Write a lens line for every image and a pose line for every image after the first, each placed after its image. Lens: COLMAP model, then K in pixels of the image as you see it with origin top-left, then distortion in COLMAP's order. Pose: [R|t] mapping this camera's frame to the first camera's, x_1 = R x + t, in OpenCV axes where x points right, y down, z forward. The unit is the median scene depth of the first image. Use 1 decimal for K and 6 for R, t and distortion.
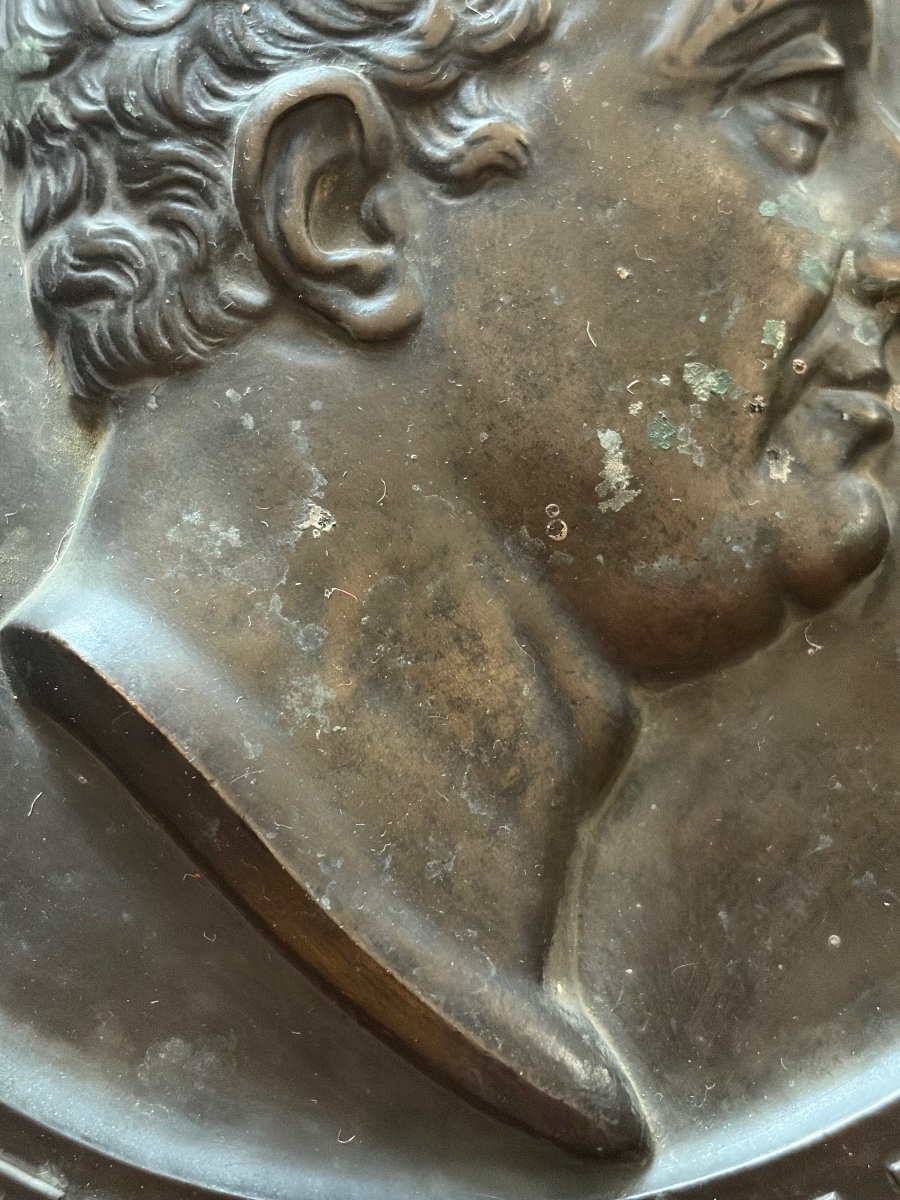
lens RADIAL K [[1856.6, 0, 450.0], [0, 1856.6, 600.0], [0, 0, 1]] dist [0.153641, -0.711417]
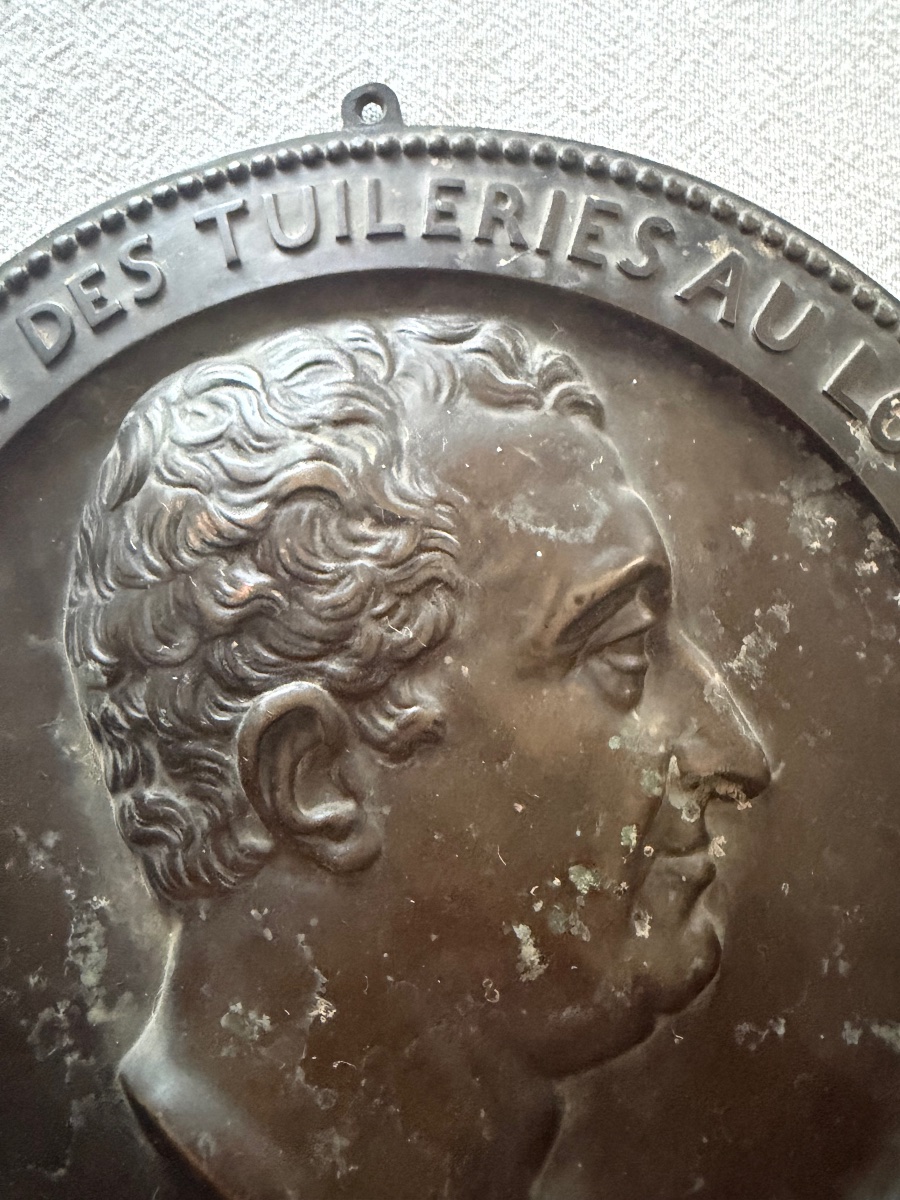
lens RADIAL K [[887.3, 0, 450.2], [0, 887.3, 508.9], [0, 0, 1]] dist [-0.012971, -0.007144]
pose [[0.994047, -0.108939, -0.001707, 0.066358], [0.108952, 0.993878, 0.018317, -0.415456], [-0.000299, -0.018394, 0.999831, 0.329769]]
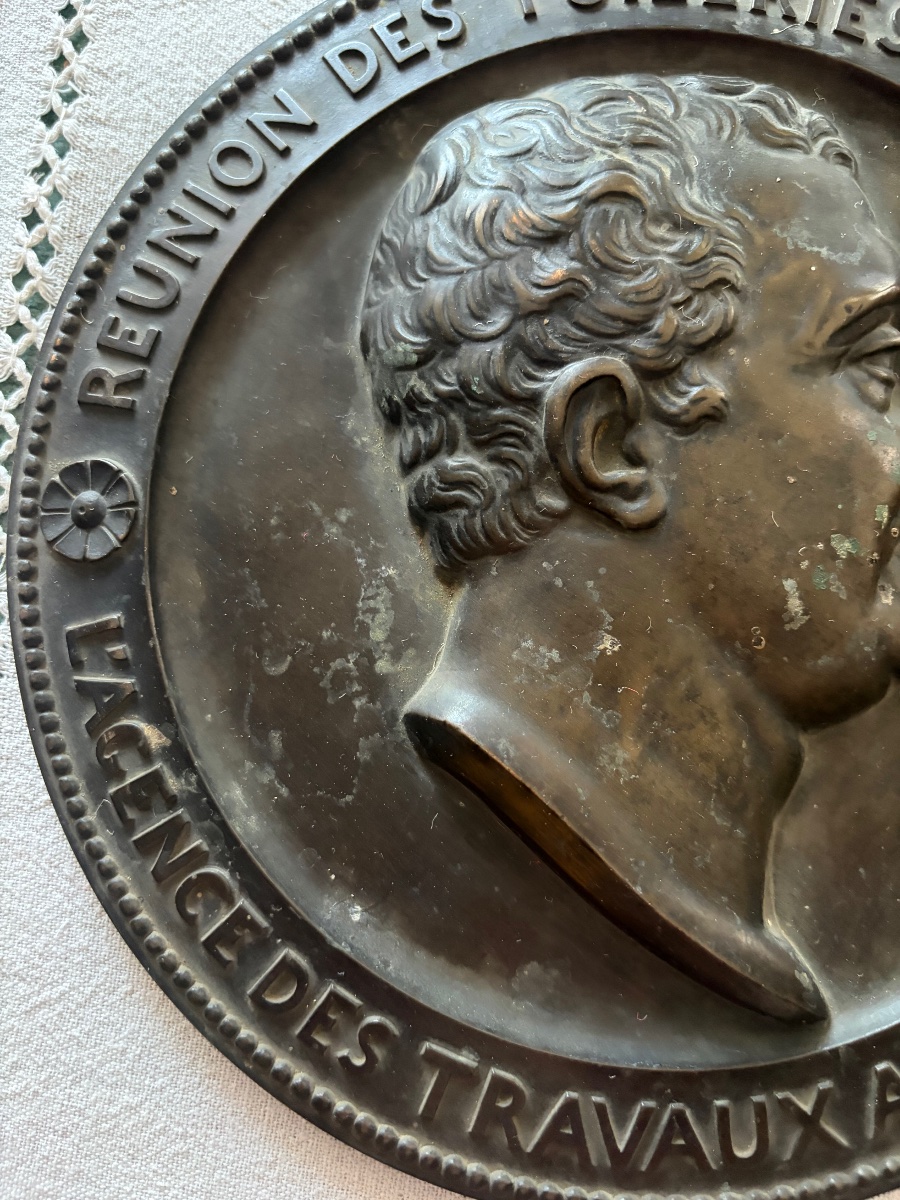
lens RADIAL K [[908.5, 0, 450.0], [0, 908.5, 600.0], [0, 0, 1]] dist [-0.039058, 0.001034]
pose [[0.998821, -0.046860, 0.012673, -0.212199], [0.046143, 0.997585, 0.051917, -0.125203], [-0.015075, -0.051271, 0.998571, 0.224164]]
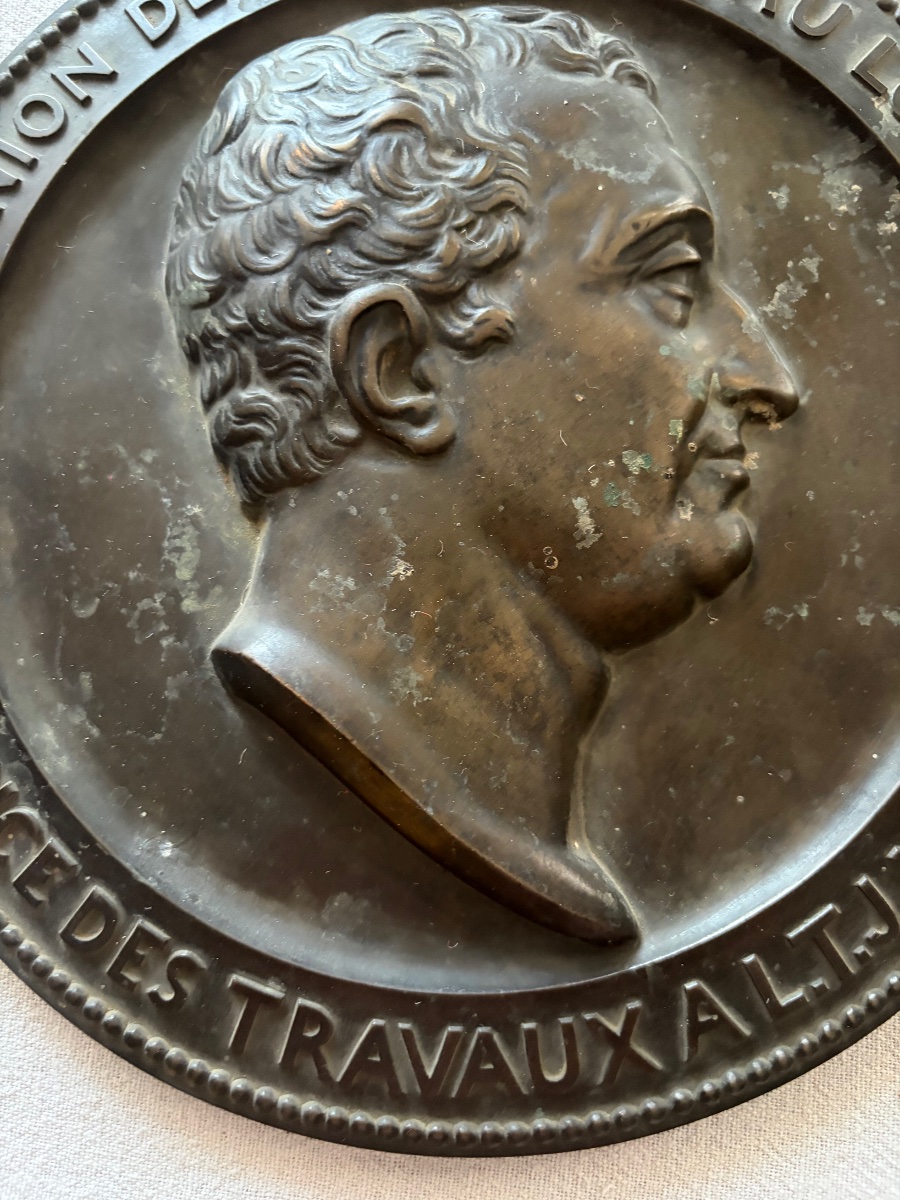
lens RADIAL K [[908.5, 0, 450.0], [0, 908.5, 600.0], [0, 0, 1]] dist [-0.039058, 0.001034]
pose [[0.996372, -0.084609, 0.009141, -0.038754], [0.084052, 0.995205, 0.050019, -0.051131], [-0.013329, -0.049069, 0.998706, 0.219036]]
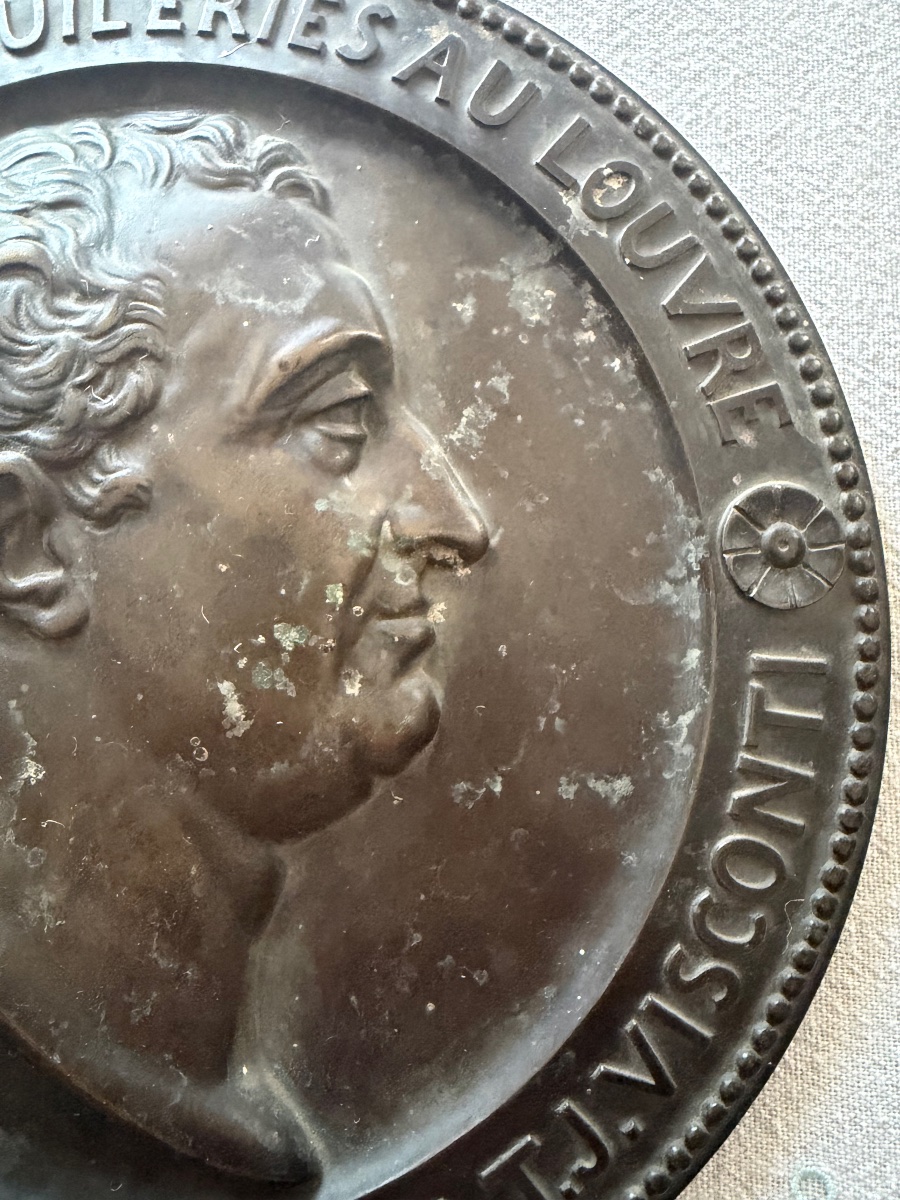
lens RADIAL K [[887.3, 0, 450.2], [0, 887.3, 508.9], [0, 0, 1]] dist [-0.012971, -0.007144]
pose [[0.990150, -0.140001, 0.001416, 0.268456], [0.139914, 0.989808, 0.026554, -0.211891], [-0.005119, -0.026094, 0.999646, 0.320119]]
